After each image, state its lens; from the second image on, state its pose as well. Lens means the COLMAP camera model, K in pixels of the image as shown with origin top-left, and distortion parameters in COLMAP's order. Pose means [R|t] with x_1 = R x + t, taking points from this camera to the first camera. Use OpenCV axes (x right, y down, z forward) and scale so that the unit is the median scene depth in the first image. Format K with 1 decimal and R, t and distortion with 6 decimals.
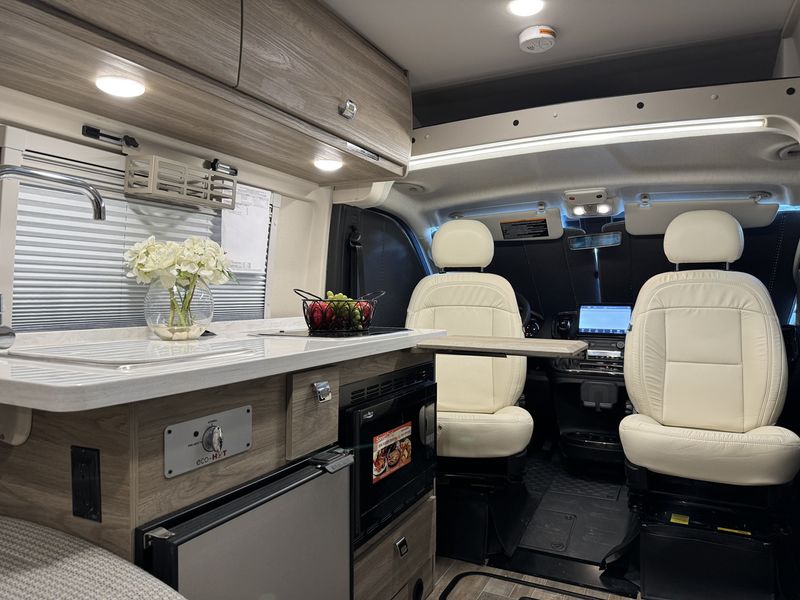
lens RADIAL K [[563.3, 0, 394.4], [0, 563.3, 298.8], [0, 0, 1]] dist [0.062010, -0.082052]
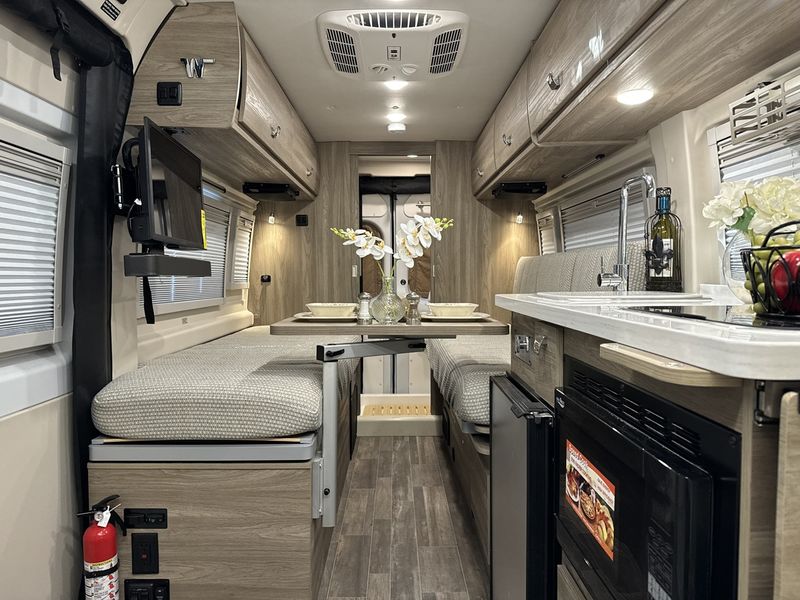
lens RADIAL K [[563.3, 0, 397.4], [0, 563.3, 304.8], [0, 0, 1]] dist [0.062010, -0.082052]
pose [[-0.889136, 0.024897, -0.456965, 0.361588], [-0.002244, 0.998270, 0.058754, 0.019529], [0.457638, 0.053265, -0.887542, 1.128496]]
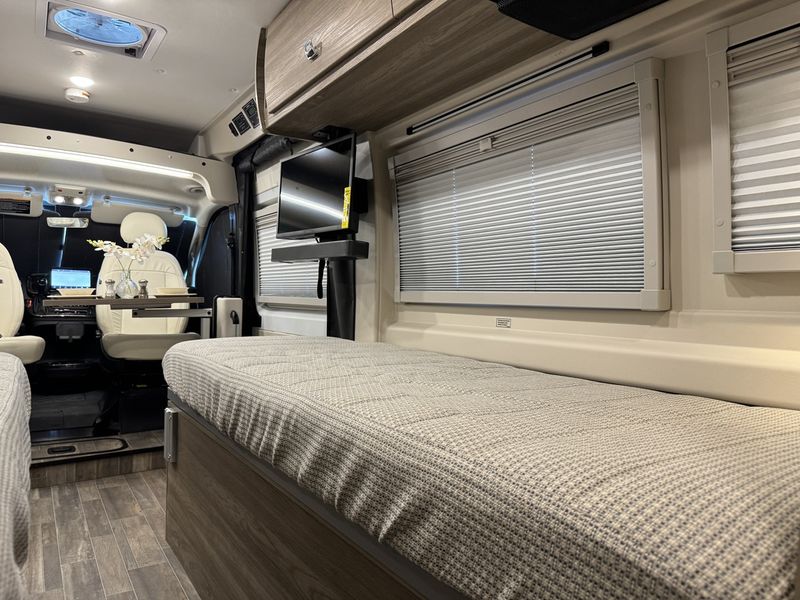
lens RADIAL K [[563.3, 0, 401.9], [0, 563.3, 293.9], [0, 0, 1]] dist [0.062010, -0.082052]
pose [[0.493685, 0.022329, 0.869354, -0.602015], [-0.017549, 0.999723, -0.015711, 0.107742], [-0.869464, -0.007500, 0.493940, -0.540548]]
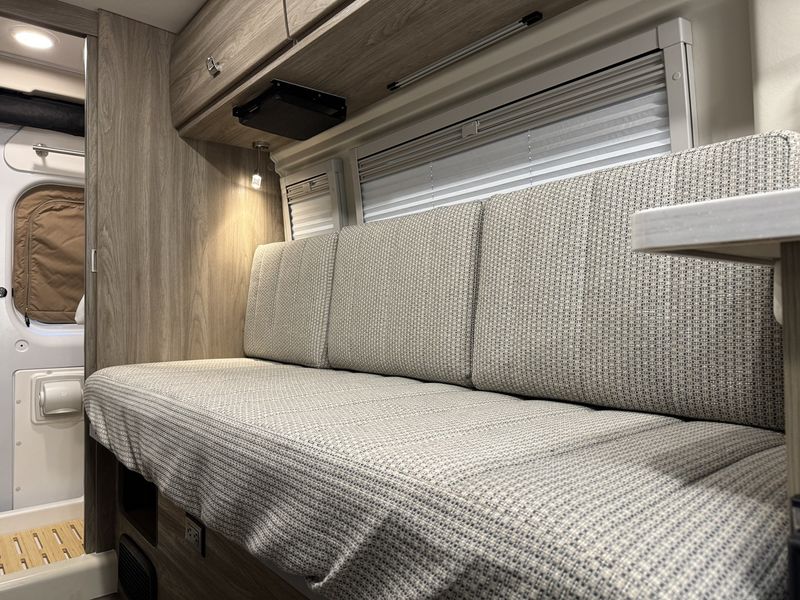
lens RADIAL K [[563.3, 0, 392.1], [0, 563.3, 303.4], [0, 0, 1]] dist [0.062010, -0.082052]
pose [[-0.403318, -0.015431, -0.914930, 0.073695], [0.000759, 0.999852, -0.017198, 0.104236], [0.915060, -0.007630, -0.403247, 0.374913]]
